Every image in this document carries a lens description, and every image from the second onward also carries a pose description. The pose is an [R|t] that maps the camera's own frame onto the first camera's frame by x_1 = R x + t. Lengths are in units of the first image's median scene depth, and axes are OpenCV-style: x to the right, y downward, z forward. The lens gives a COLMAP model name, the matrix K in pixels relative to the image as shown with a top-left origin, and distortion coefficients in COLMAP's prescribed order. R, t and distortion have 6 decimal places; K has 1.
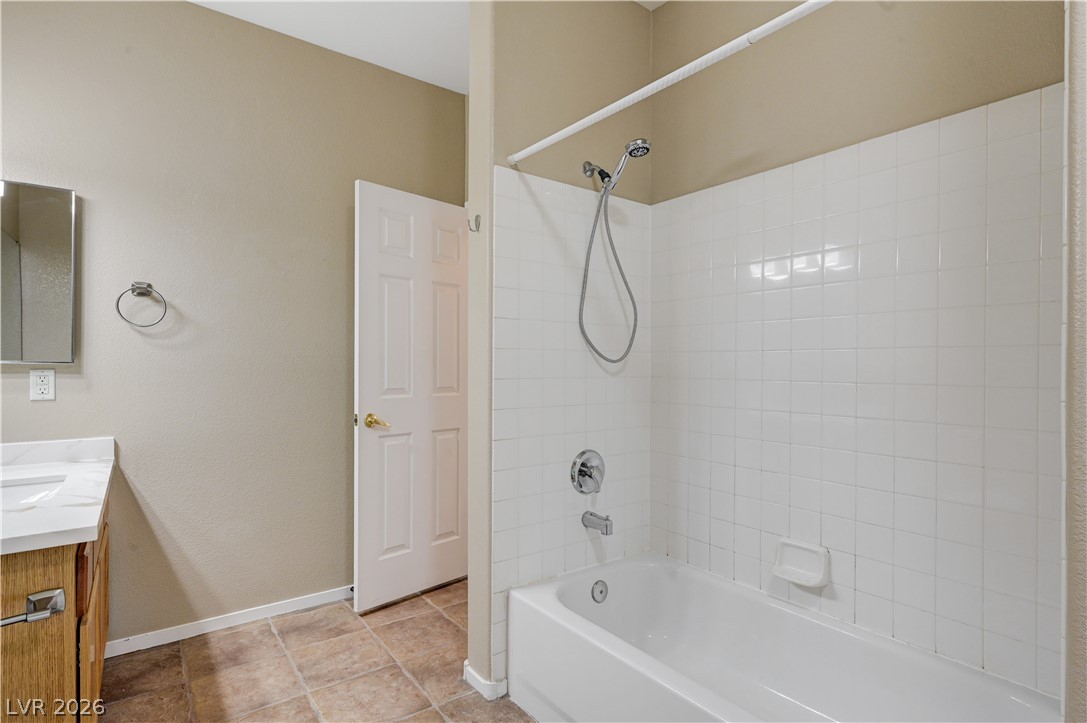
lens RADIAL K [[568.7, 0, 528.3], [0, 568.7, 364.5], [0, 0, 1]] dist [0.000588, 0.002257]
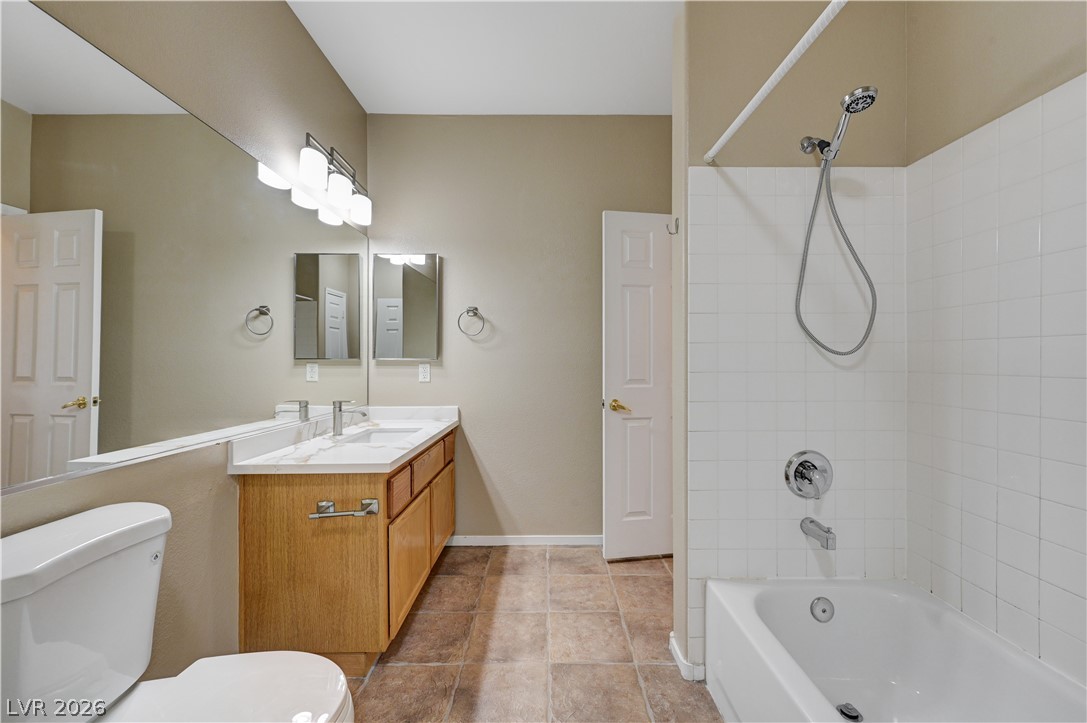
lens RADIAL K [[429.7, 0, 551.1], [0, 429.7, 360.4], [0, 0, 1]] dist [-0.003285, 0.000546]
pose [[0.802601, -0.005442, -0.596492, 0.193526], [0.005684, 0.999983, -0.001476, 0.003351], [0.596489, -0.002205, 0.802618, 0.206554]]
